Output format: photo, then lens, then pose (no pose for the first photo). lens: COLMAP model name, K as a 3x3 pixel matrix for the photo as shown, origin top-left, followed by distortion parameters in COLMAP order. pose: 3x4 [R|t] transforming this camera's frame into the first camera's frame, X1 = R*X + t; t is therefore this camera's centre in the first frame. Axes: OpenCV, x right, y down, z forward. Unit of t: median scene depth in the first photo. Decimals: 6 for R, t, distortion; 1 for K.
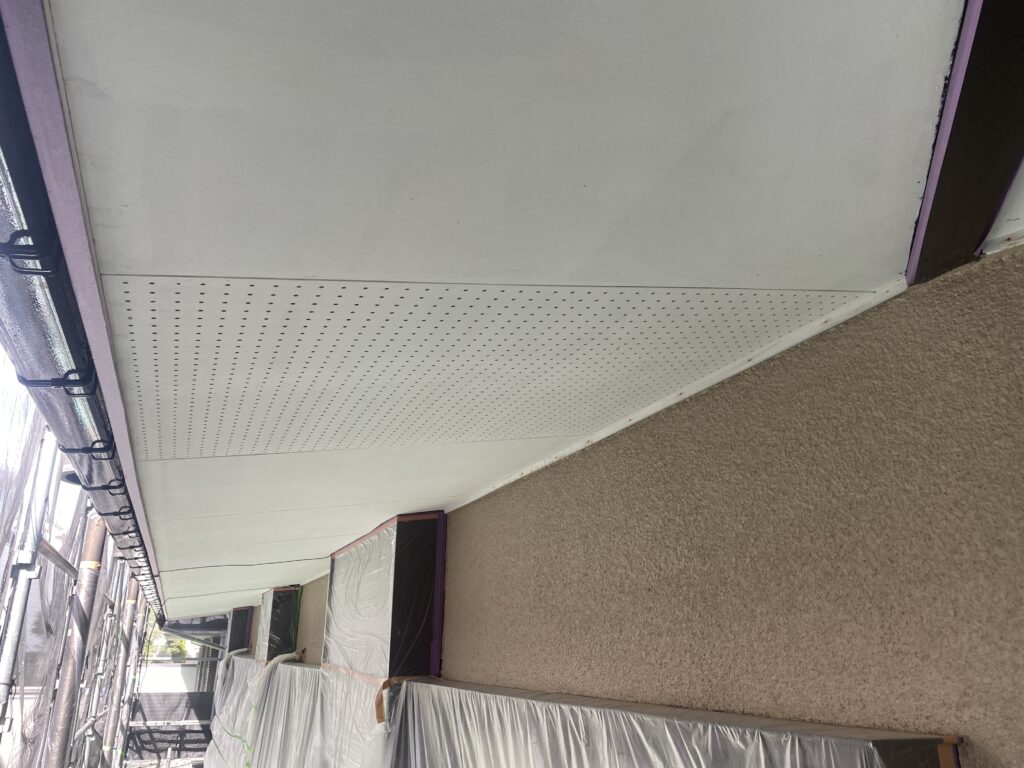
lens RADIAL K [[797.5, 0, 517.5], [0, 797.5, 382.7], [0, 0, 1]] dist [0.038074, 0.023116]
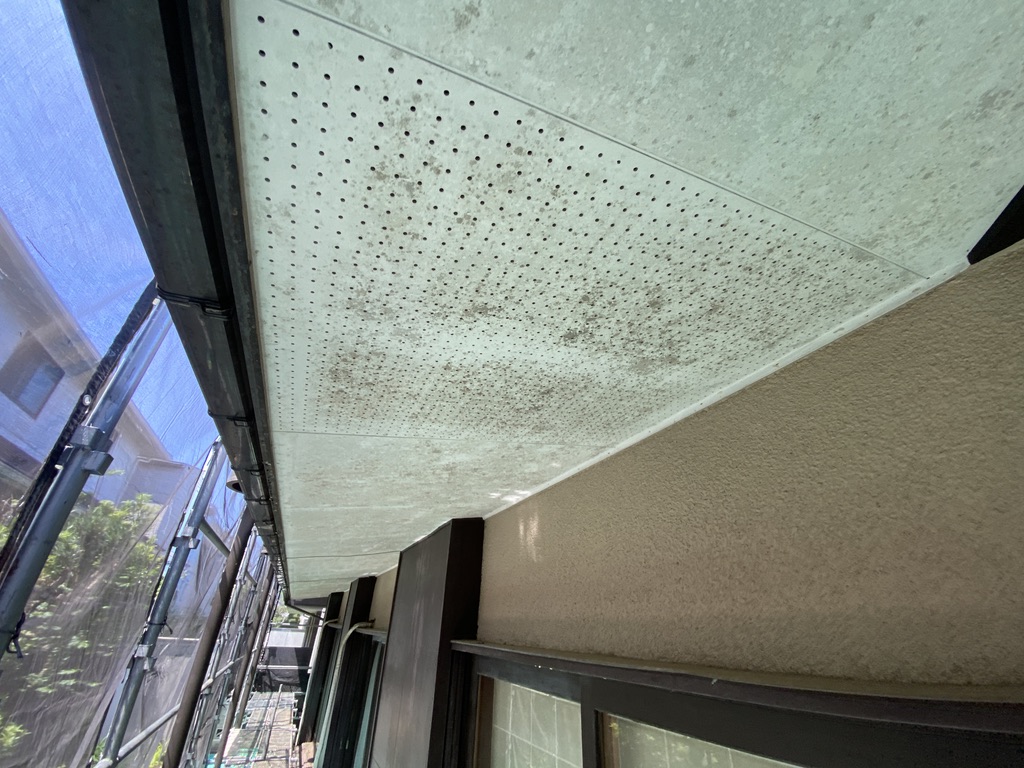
lens RADIAL K [[420.0, 0, 514.6], [0, 420.0, 383.4], [0, 0, 1]] dist [-0.004631, -0.002192]
pose [[0.998730, 0.037076, 0.034108, -0.099841], [-0.029510, 0.979273, -0.200386, 0.101269], [-0.040831, 0.199125, 0.979123, 0.263074]]
